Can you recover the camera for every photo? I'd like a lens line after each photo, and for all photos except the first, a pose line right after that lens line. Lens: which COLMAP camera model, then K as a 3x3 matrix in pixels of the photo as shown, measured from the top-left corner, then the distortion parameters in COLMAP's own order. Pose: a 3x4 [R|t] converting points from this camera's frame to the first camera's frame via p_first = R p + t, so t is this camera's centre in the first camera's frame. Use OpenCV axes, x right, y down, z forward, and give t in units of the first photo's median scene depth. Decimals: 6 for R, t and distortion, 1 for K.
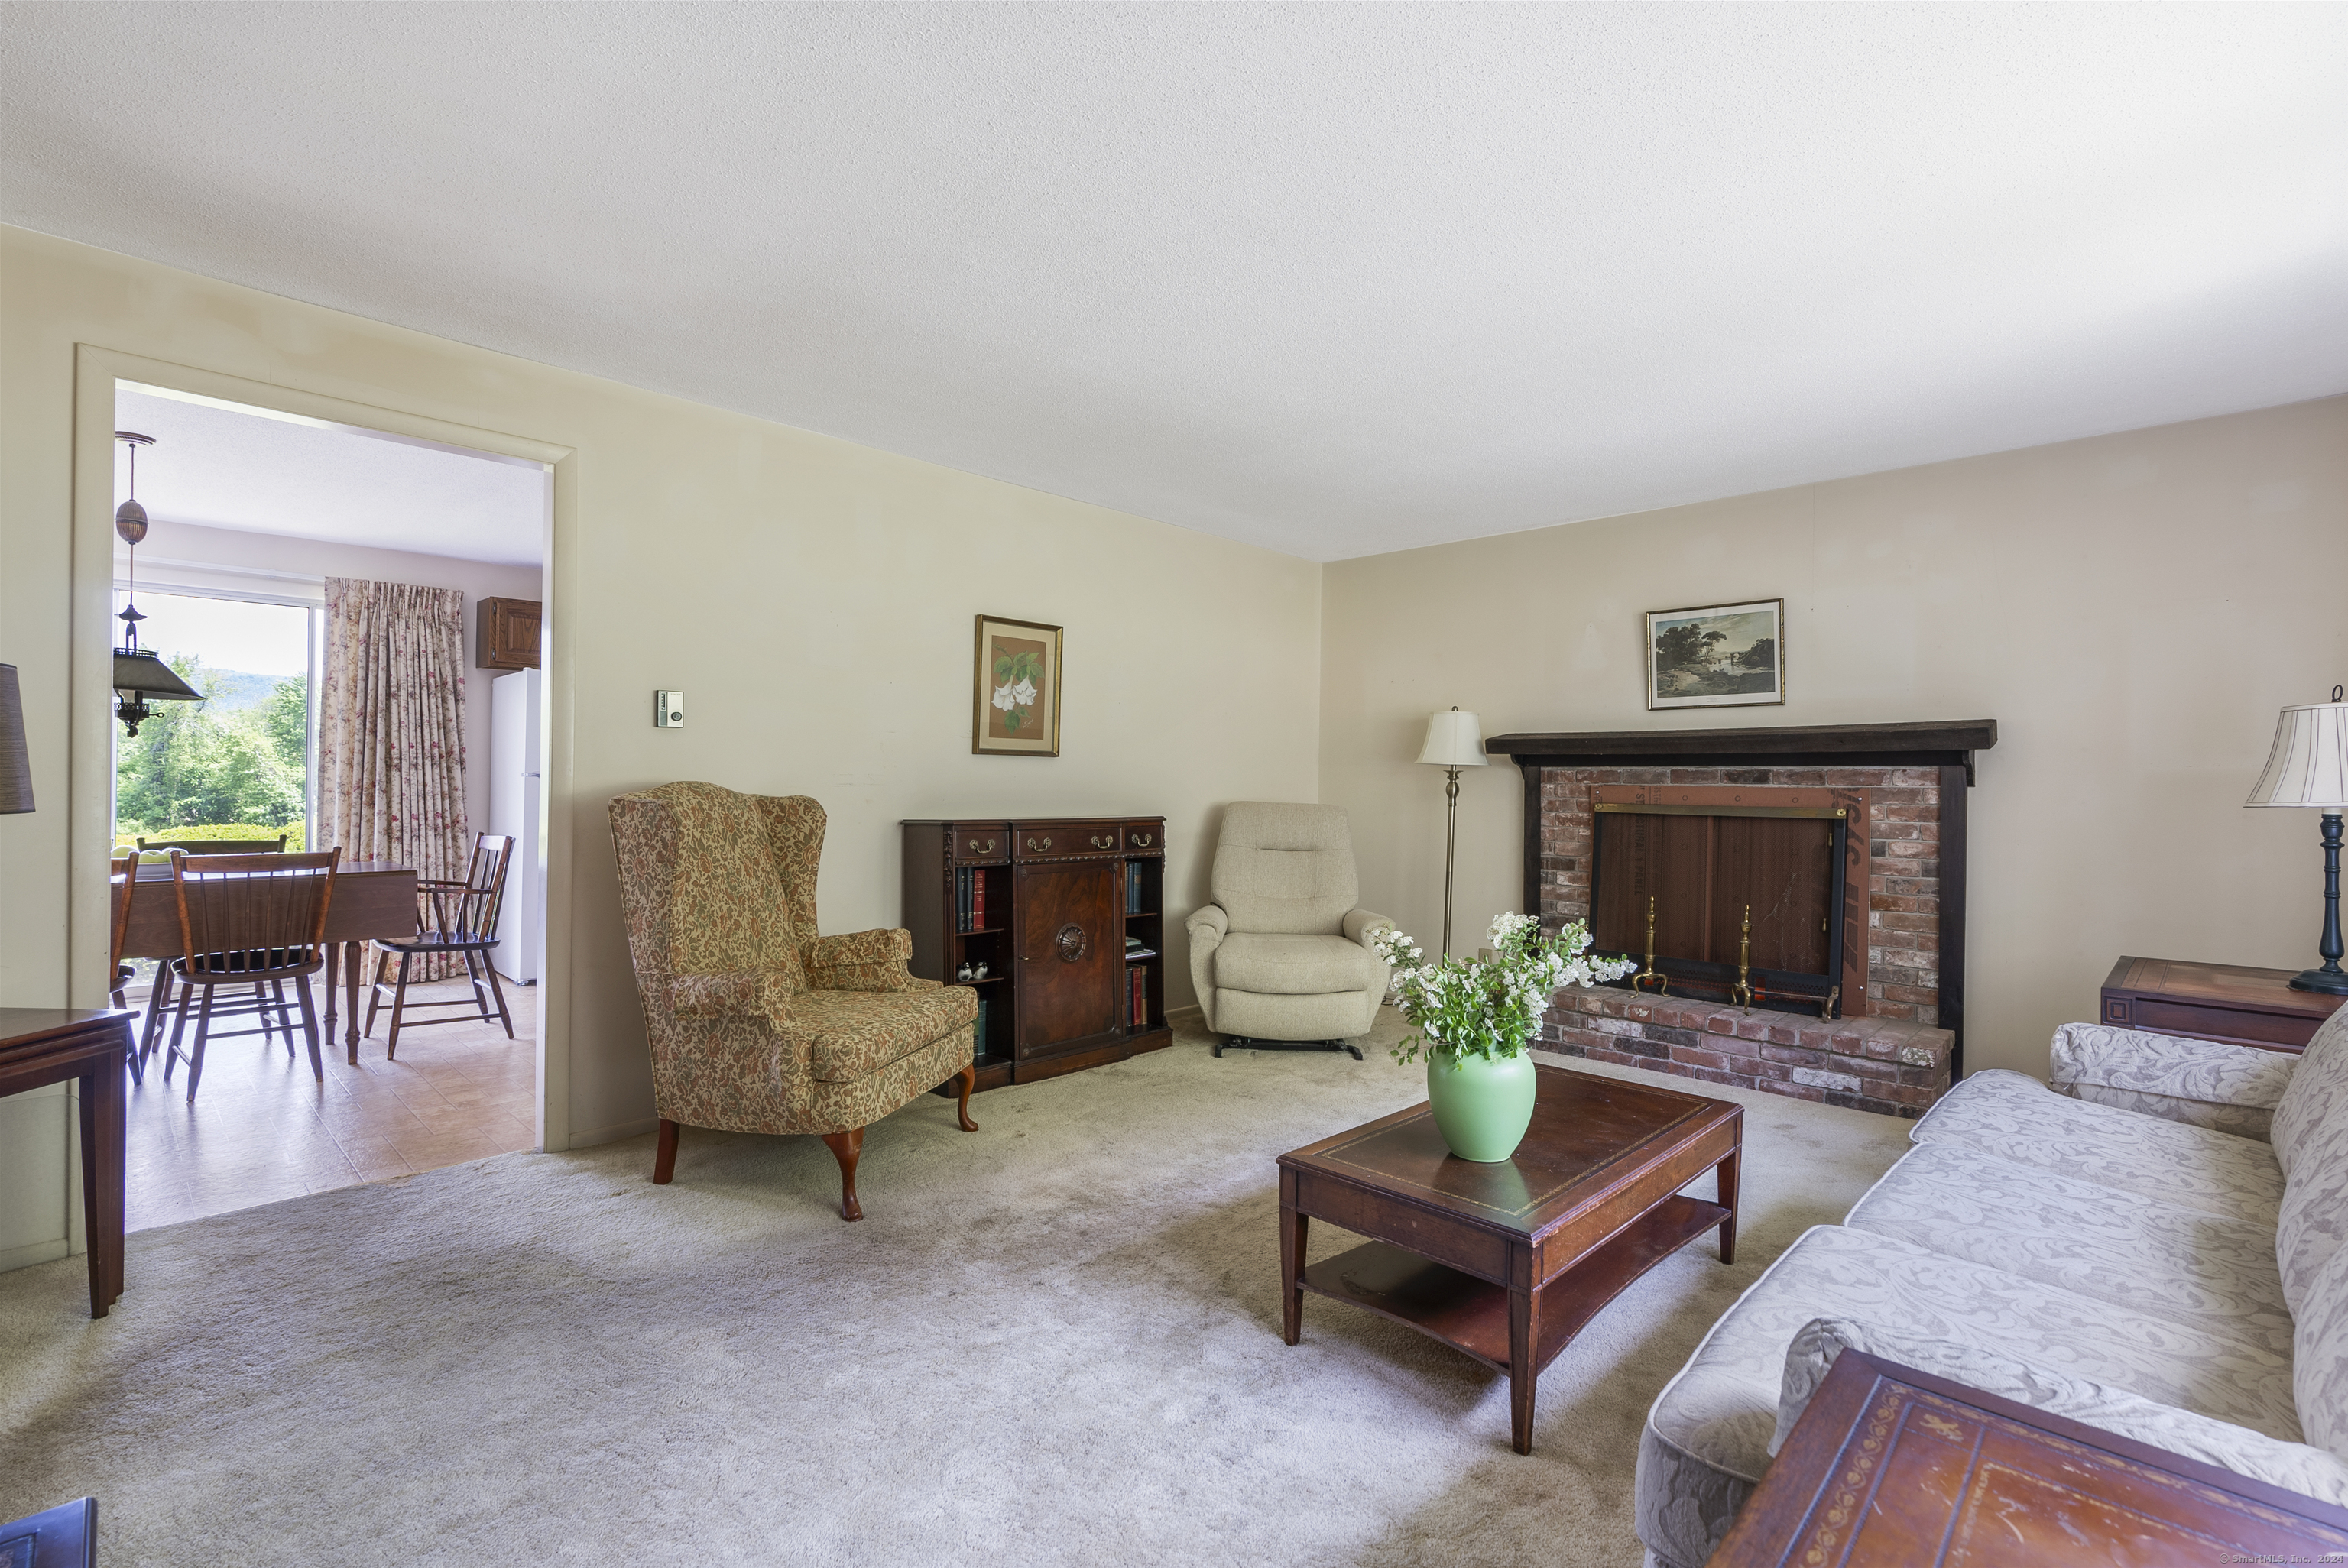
lens RADIAL K [[1084.4, 0, 1189.3], [0, 1084.4, 796.1], [0, 0, 1]] dist [-0.012900, 0.002658]
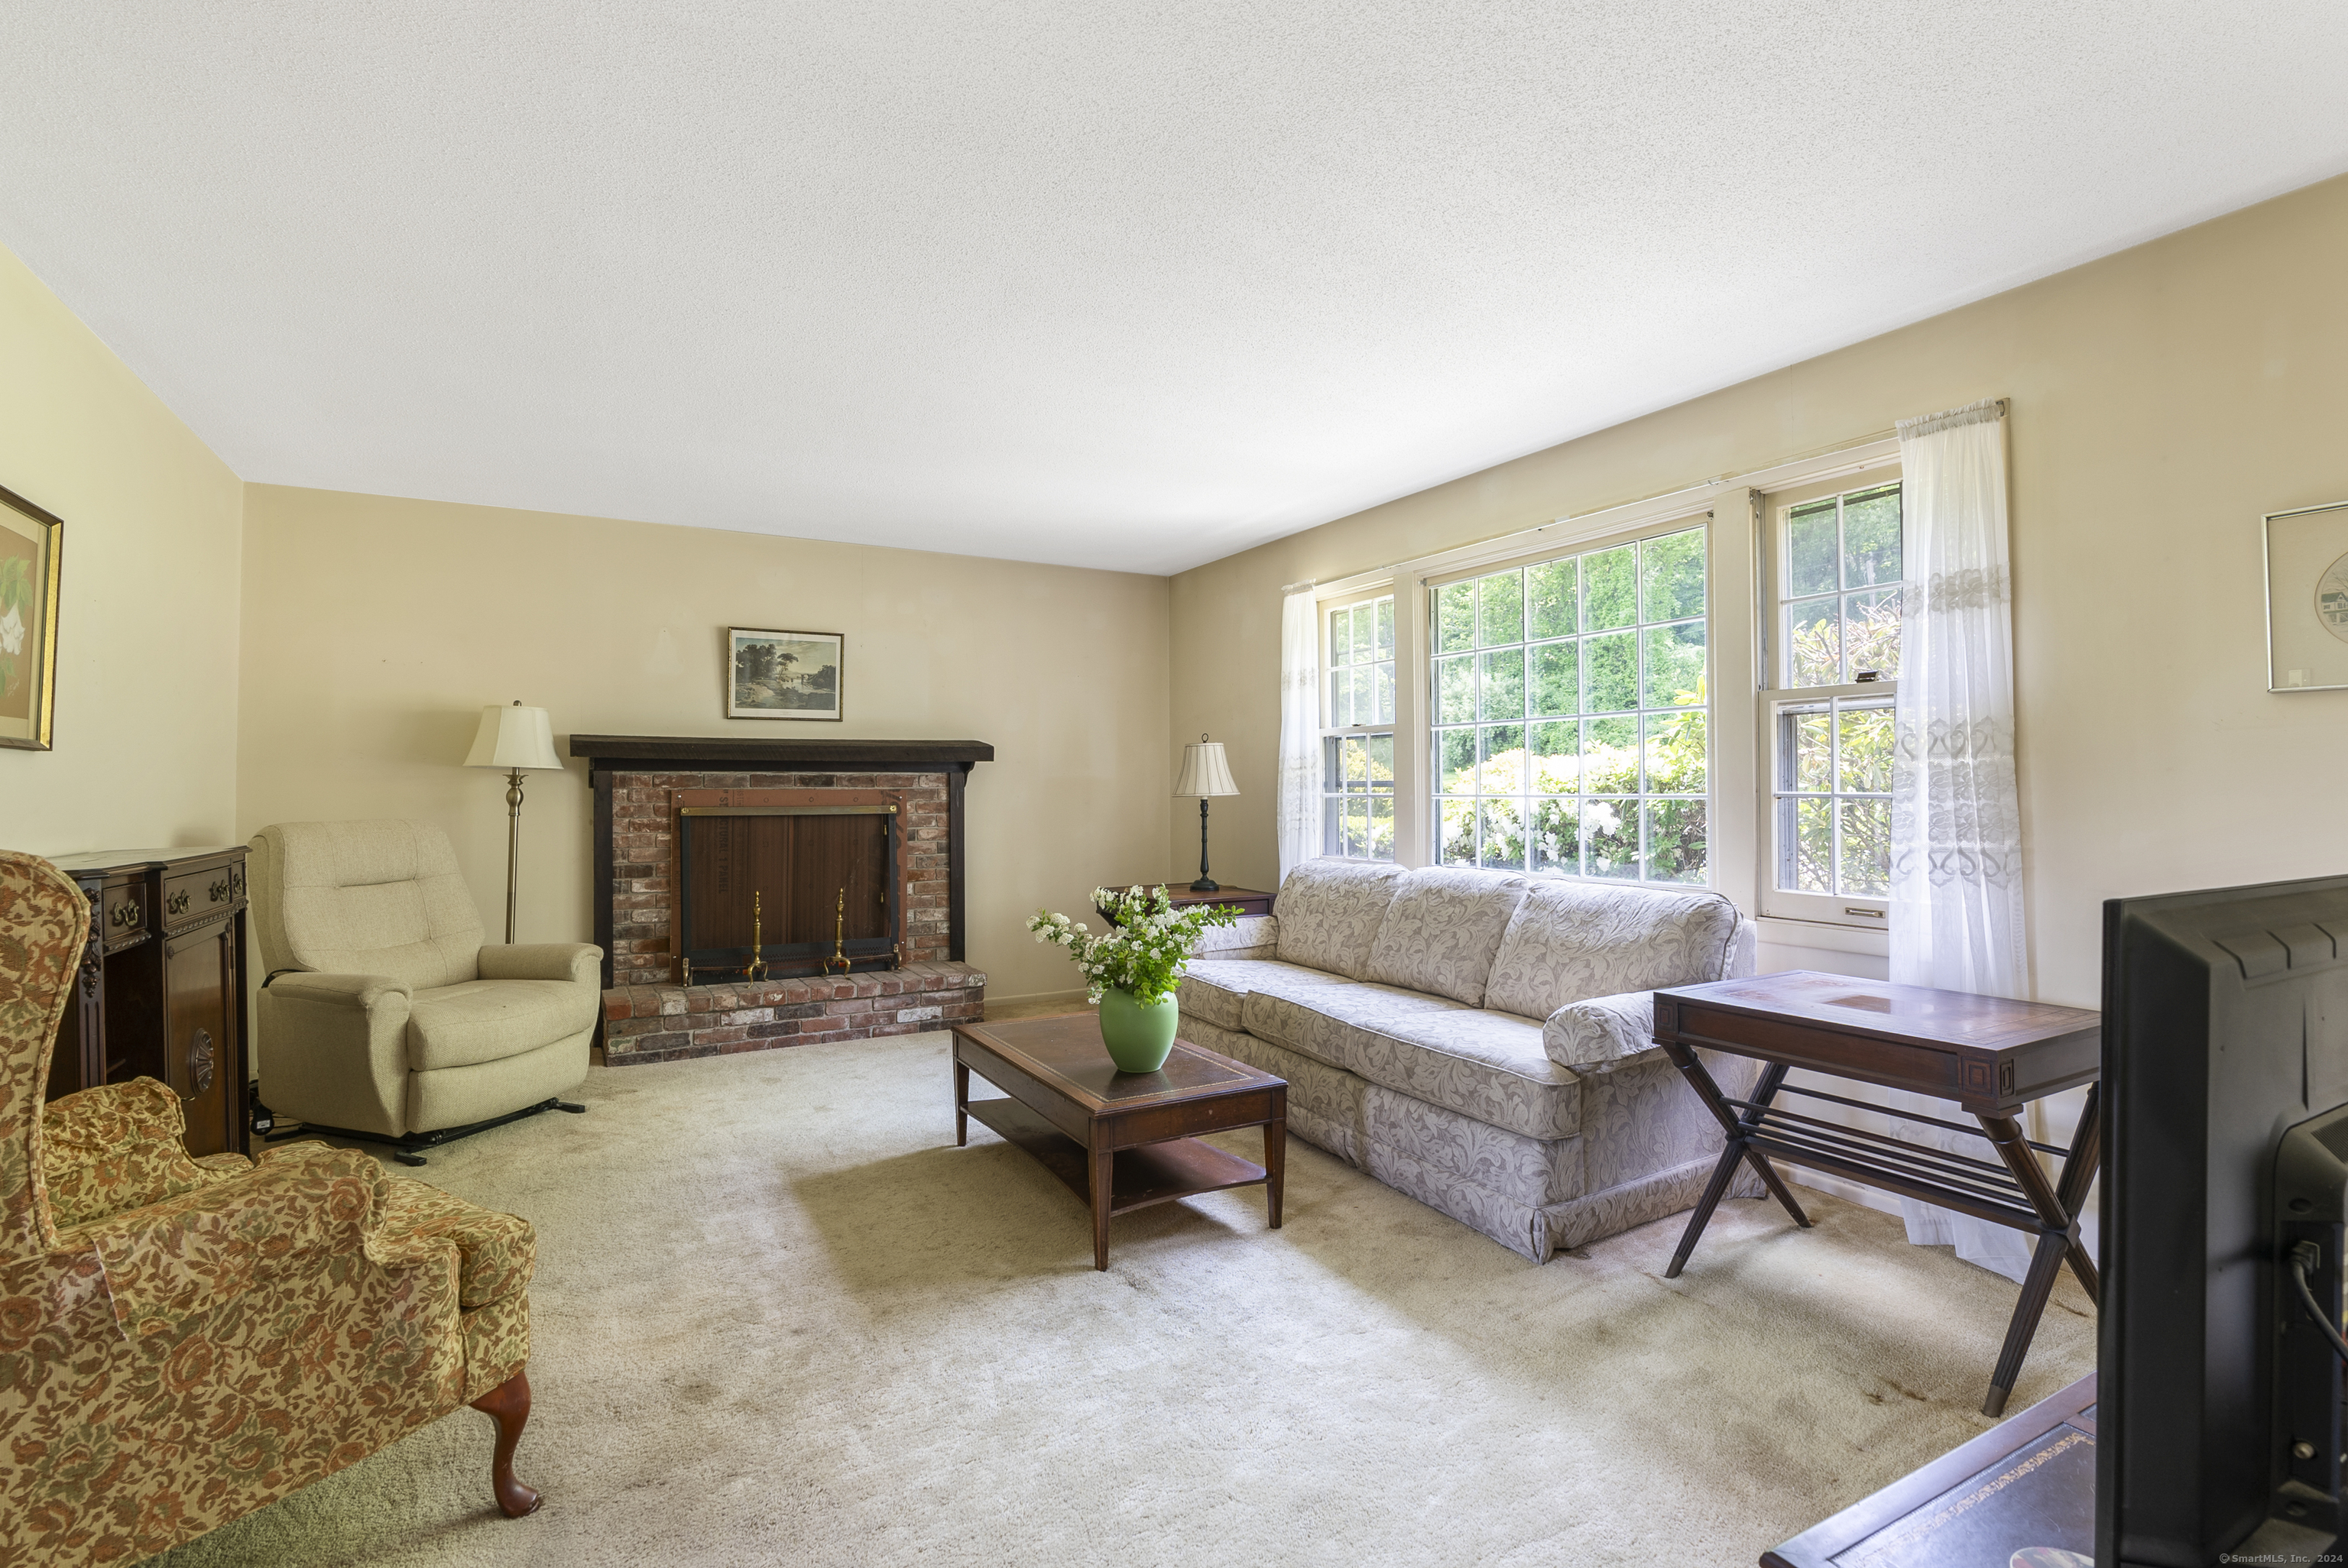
lens RADIAL K [[1084.4, 0, 1176.6], [0, 1084.4, 785.4], [0, 0, 1]] dist [-0.012900, 0.002658]
pose [[0.274919, -0.008144, 0.961433, -0.520216], [0.018199, 0.999829, 0.003266, -0.009855], [-0.961295, 0.016599, 0.275020, 0.307834]]
